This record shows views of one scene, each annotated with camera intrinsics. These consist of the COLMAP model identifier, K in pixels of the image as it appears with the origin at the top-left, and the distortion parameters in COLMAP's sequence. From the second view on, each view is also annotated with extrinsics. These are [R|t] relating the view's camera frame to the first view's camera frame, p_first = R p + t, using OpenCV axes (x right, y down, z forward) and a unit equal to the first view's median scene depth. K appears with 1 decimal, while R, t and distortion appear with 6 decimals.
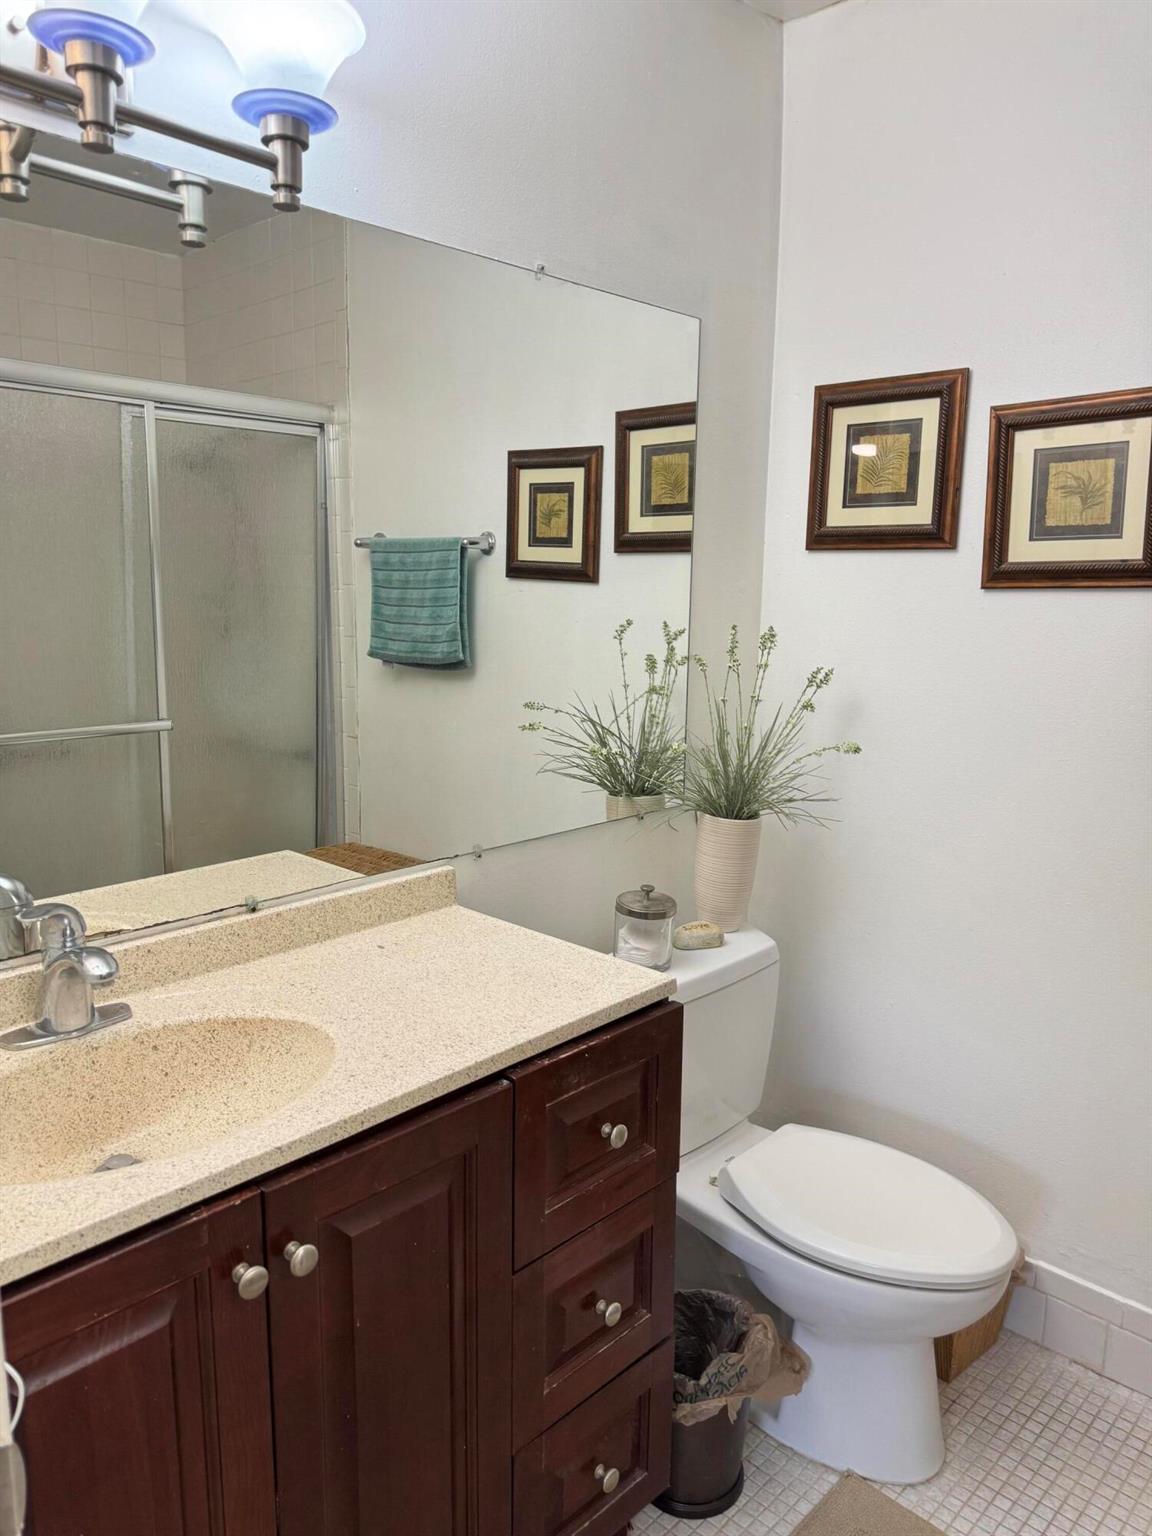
lens RADIAL K [[1084.1, 0, 590.7], [0, 1084.1, 795.2], [0, 0, 1]] dist [0.048336, -0.063218]
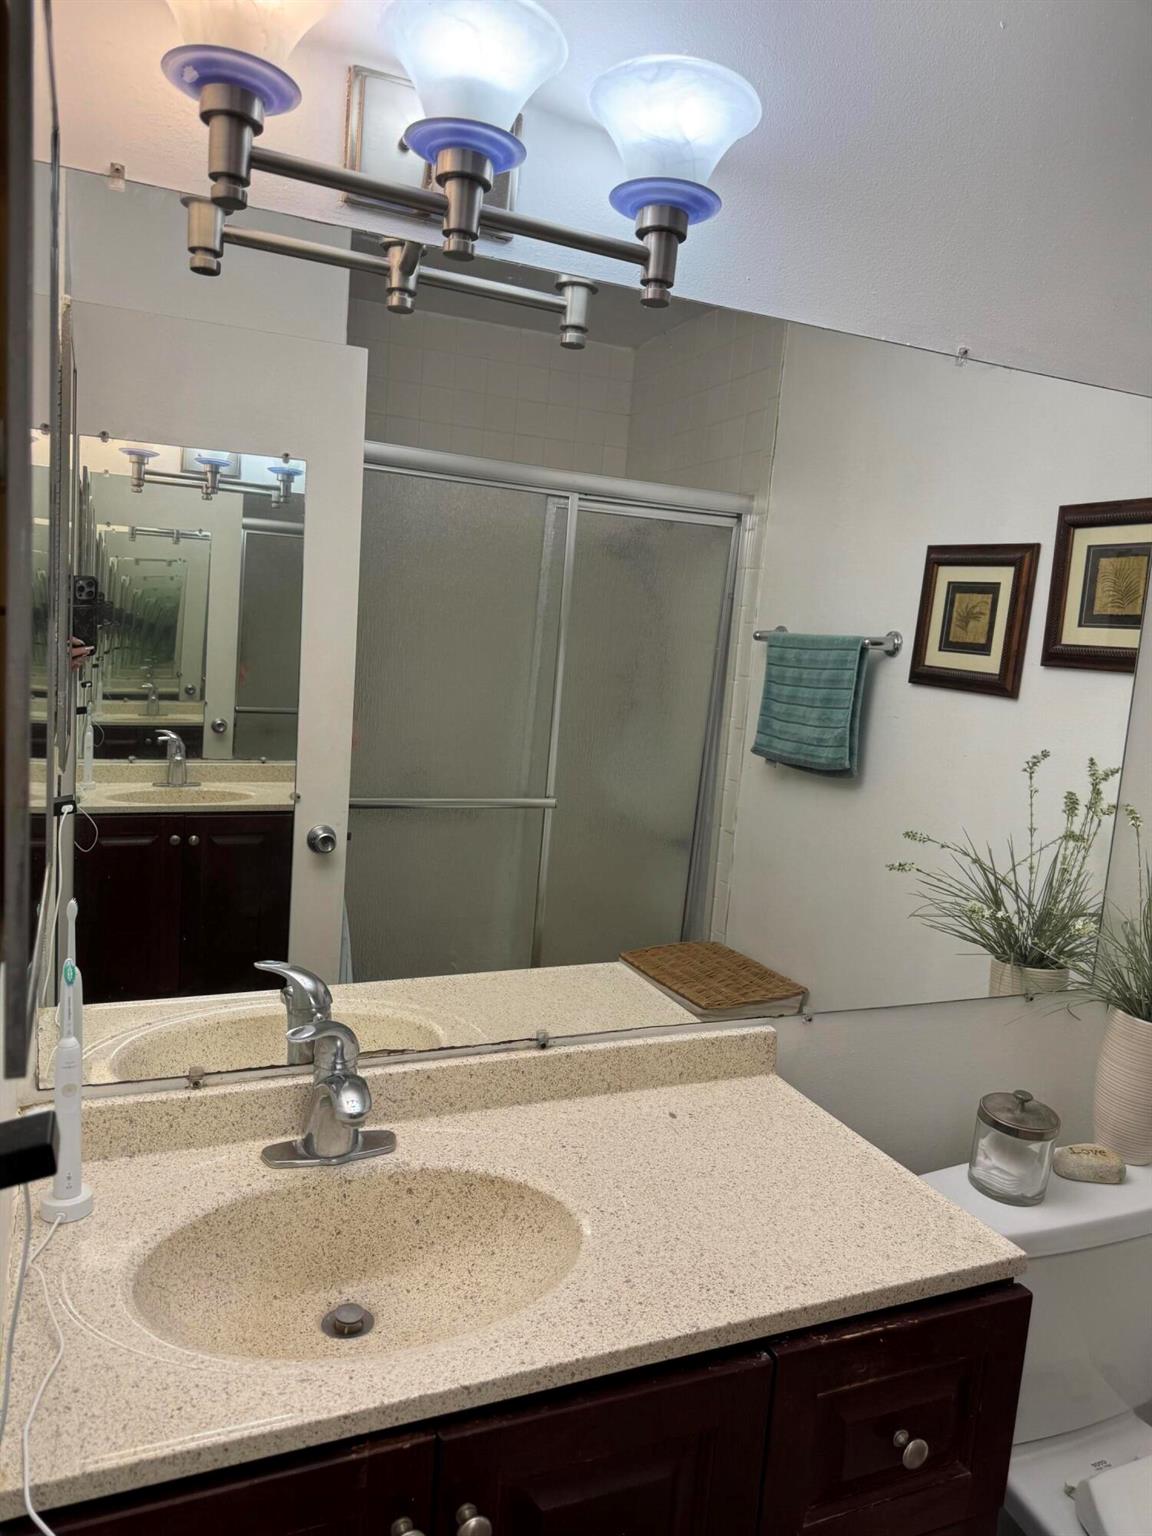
lens RADIAL K [[1084.1, 0, 581.4], [0, 1084.1, 790.1], [0, 0, 1]] dist [0.048336, -0.063218]
pose [[0.917335, 0.105715, -0.383825, 0.043536], [-0.130549, 0.990668, -0.039155, -0.068553], [0.376104, 0.086027, 0.922575, 0.128842]]
